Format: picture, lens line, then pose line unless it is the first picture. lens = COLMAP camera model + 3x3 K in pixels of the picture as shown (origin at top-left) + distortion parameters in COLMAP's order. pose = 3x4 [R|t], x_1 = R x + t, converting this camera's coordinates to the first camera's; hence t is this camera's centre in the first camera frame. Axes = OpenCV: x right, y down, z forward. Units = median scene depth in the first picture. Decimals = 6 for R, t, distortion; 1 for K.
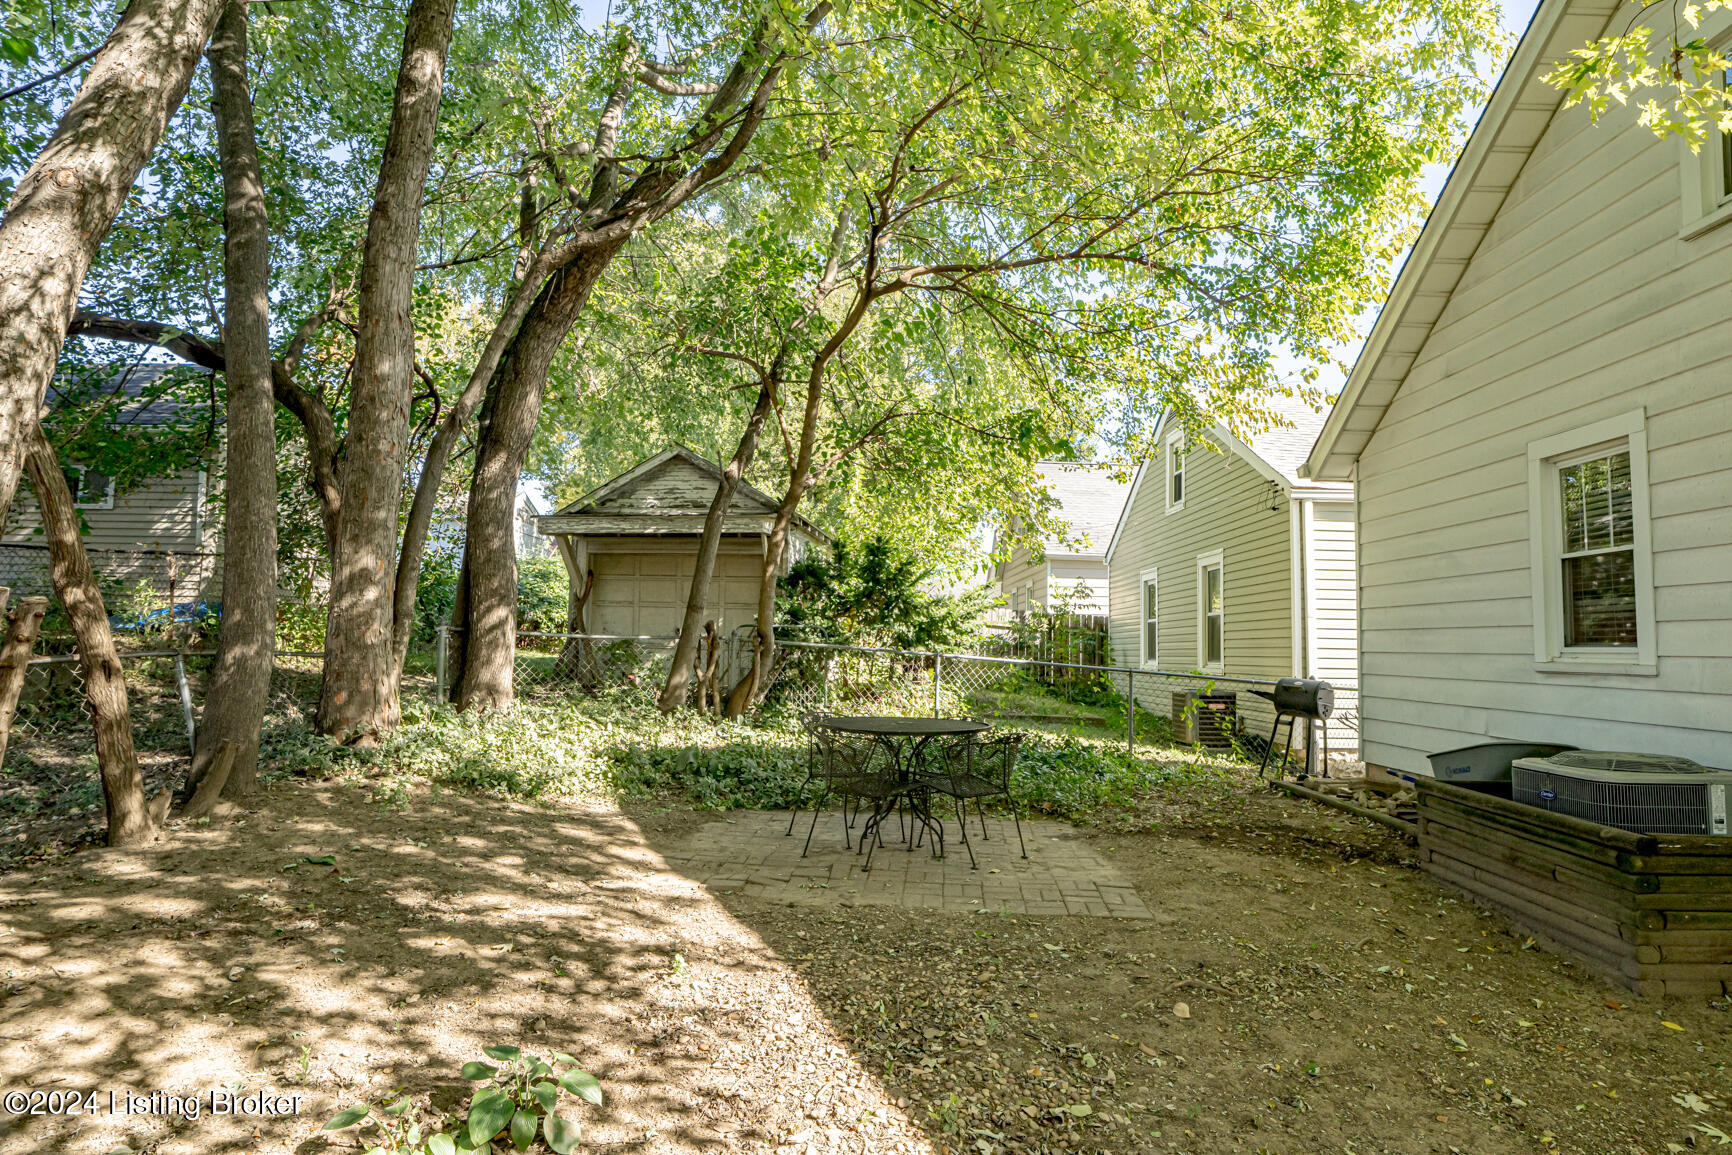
lens RADIAL K [[985.3, 0, 866.0], [0, 985.3, 577.5], [0, 0, 1]] dist [-0.051750, 0.031207]
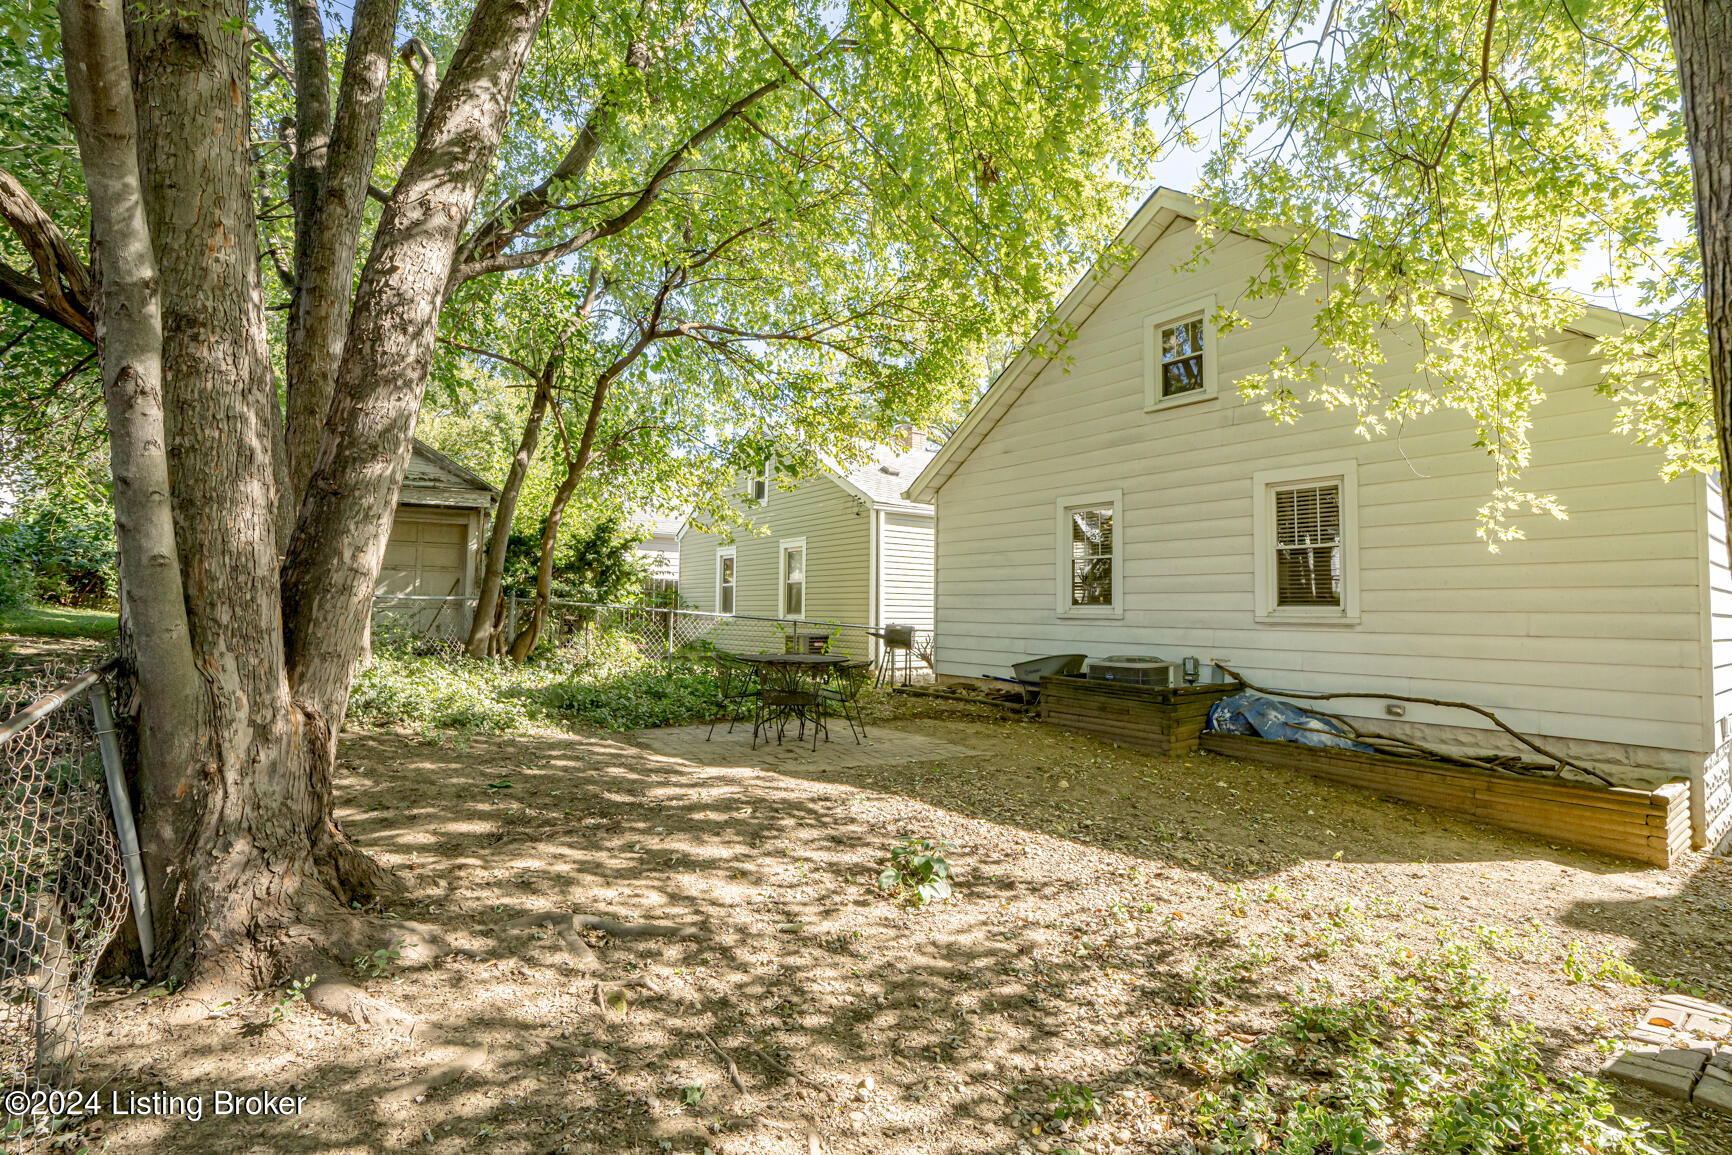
lens RADIAL K [[815.1, 0, 866.0], [0, 815.1, 577.5], [0, 0, 1]] dist [-0.046479, 0.000074]
pose [[0.799466, 0.015998, 0.600499, -0.671927], [-0.040125, 0.998835, 0.026809, -0.012596], [-0.599370, -0.045528, 0.799176, -0.060221]]
